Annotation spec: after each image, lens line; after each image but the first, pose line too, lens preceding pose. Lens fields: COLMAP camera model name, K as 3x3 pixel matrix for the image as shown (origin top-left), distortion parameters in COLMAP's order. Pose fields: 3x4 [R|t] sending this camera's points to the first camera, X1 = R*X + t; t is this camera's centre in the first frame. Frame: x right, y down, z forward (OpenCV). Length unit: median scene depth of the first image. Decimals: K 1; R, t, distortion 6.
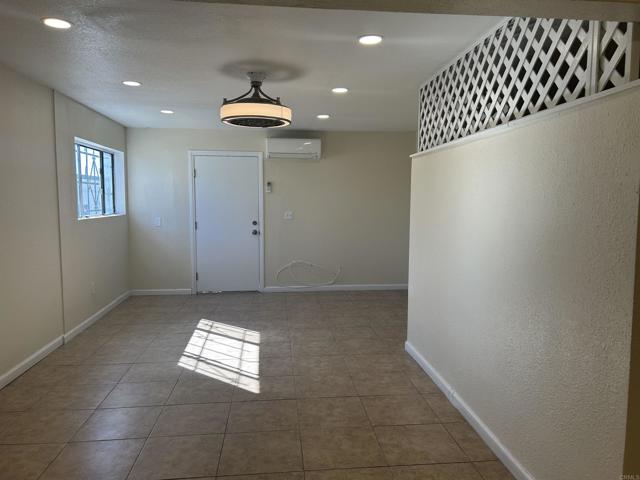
lens RADIAL K [[482.3, 0, 323.0], [0, 482.3, 241.3], [0, 0, 1]] dist [0.061043, -0.061198]
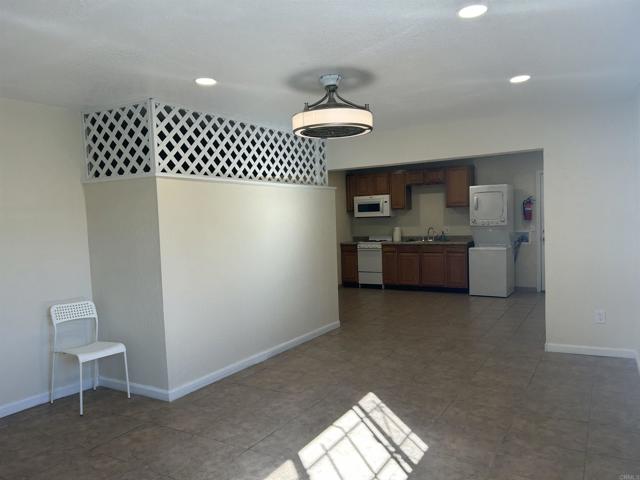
lens RADIAL K [[482.3, 0, 323.0], [0, 482.3, 241.3], [0, 0, 1]] dist [0.061043, -0.061198]
pose [[-0.804065, -0.002579, 0.594536, -0.615477], [0.085606, 0.989068, 0.120065, -0.149036], [-0.588346, 0.147436, -0.795055, 1.657459]]
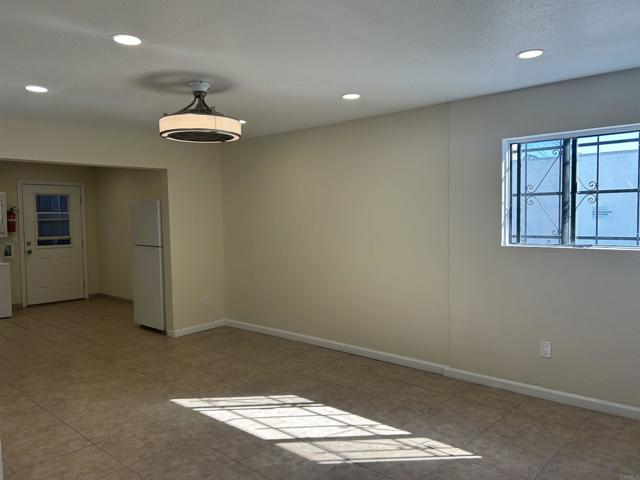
lens RADIAL K [[482.3, 0, 323.0], [0, 482.3, 241.3], [0, 0, 1]] dist [0.061043, -0.061198]
pose [[-0.745926, 0.041953, -0.664707, 0.283814], [-0.046513, 0.992296, 0.114824, -0.160882], [0.664403, 0.116568, -0.738228, 1.747795]]
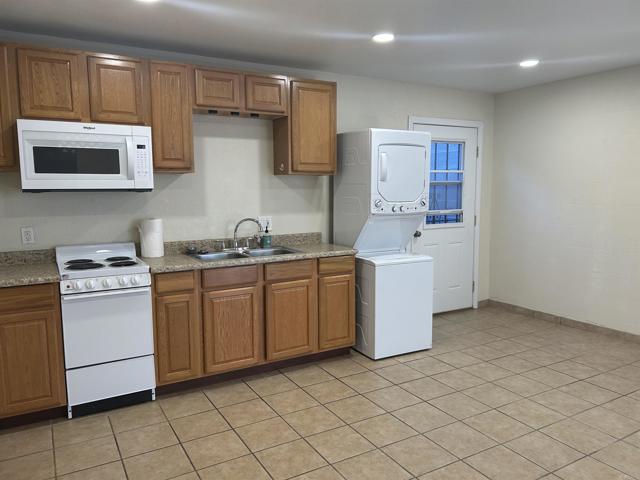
lens RADIAL K [[482.3, 0, 323.0], [0, 482.3, 241.3], [0, 0, 1]] dist [0.061043, -0.061198]
pose [[-0.908605, 0.052380, -0.414359, 0.582353], [-0.029672, 0.981502, 0.189138, -0.040520], [0.416601, 0.184147, -0.890244, 0.483259]]
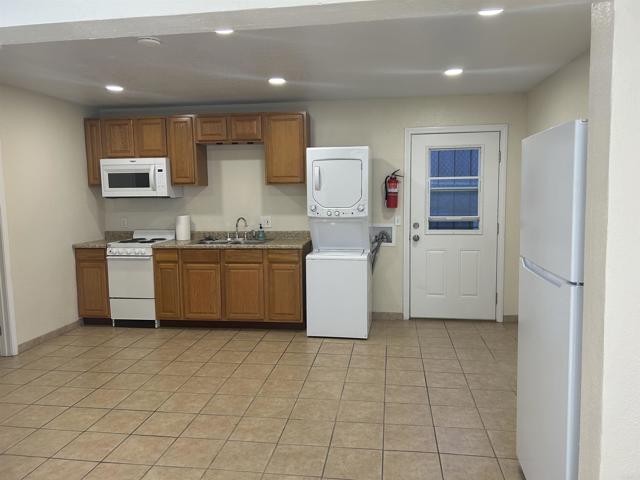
lens RADIAL K [[482.3, 0, 323.0], [0, 482.3, 241.3], [0, 0, 1]] dist [0.061043, -0.061198]
pose [[-0.969534, -0.013789, 0.244568, -0.222199], [0.032780, 0.982131, 0.185323, -0.073467], [-0.242753, 0.187694, -0.951757, 0.778388]]
